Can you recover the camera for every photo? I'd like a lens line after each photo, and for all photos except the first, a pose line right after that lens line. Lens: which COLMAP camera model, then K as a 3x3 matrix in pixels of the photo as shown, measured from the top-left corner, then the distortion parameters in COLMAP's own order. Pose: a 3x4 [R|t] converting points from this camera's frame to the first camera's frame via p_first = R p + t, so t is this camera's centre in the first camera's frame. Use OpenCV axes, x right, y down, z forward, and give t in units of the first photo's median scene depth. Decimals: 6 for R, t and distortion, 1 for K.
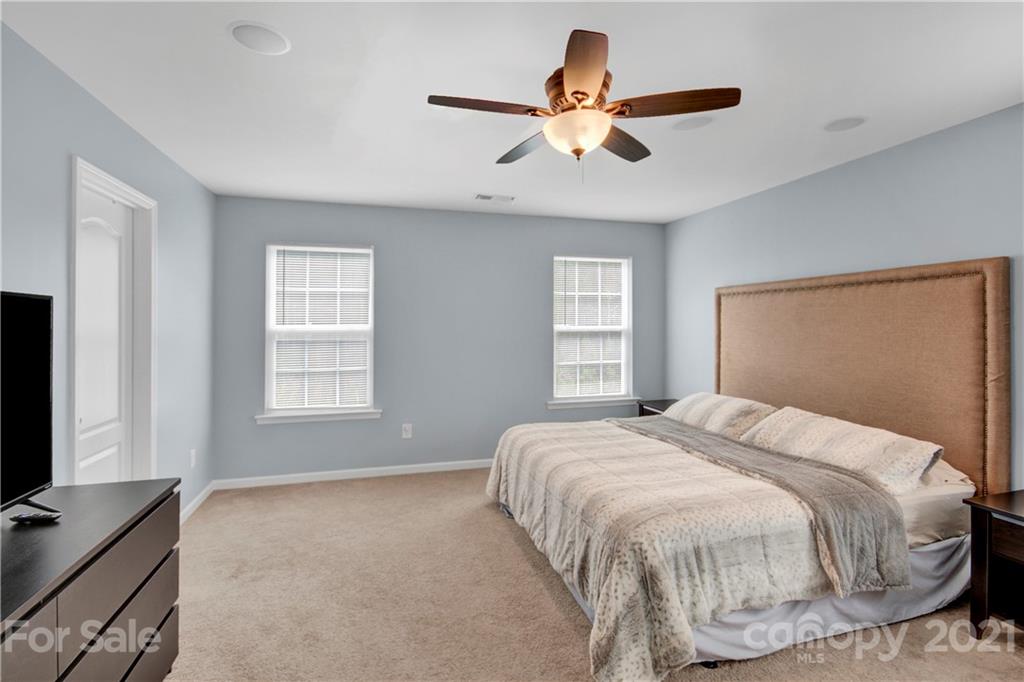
lens RADIAL K [[467.3, 0, 513.5], [0, 467.3, 331.9], [0, 0, 1]] dist [0.001055, 0.000203]
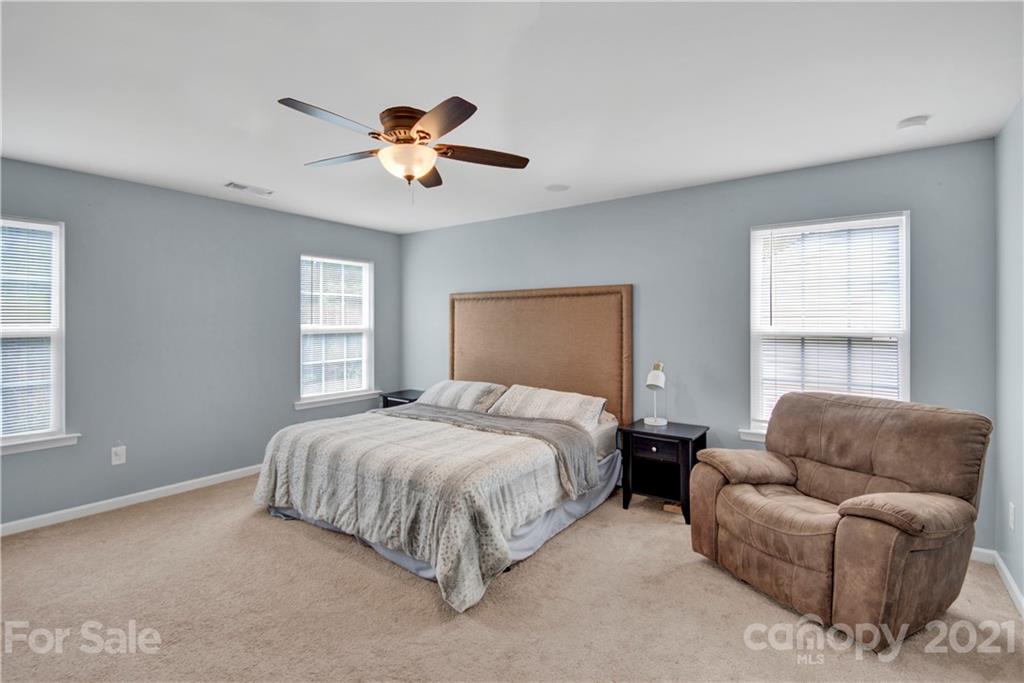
lens RADIAL K [[441.2, 0, 512.0], [0, 441.2, 341.5], [0, 0, 1]] dist [0.000563, 0.000098]
pose [[0.809313, -0.024298, 0.586875, -0.232279], [0.010035, 0.999570, 0.027546, -0.001468], [-0.587292, -0.016404, 0.809209, -0.043118]]
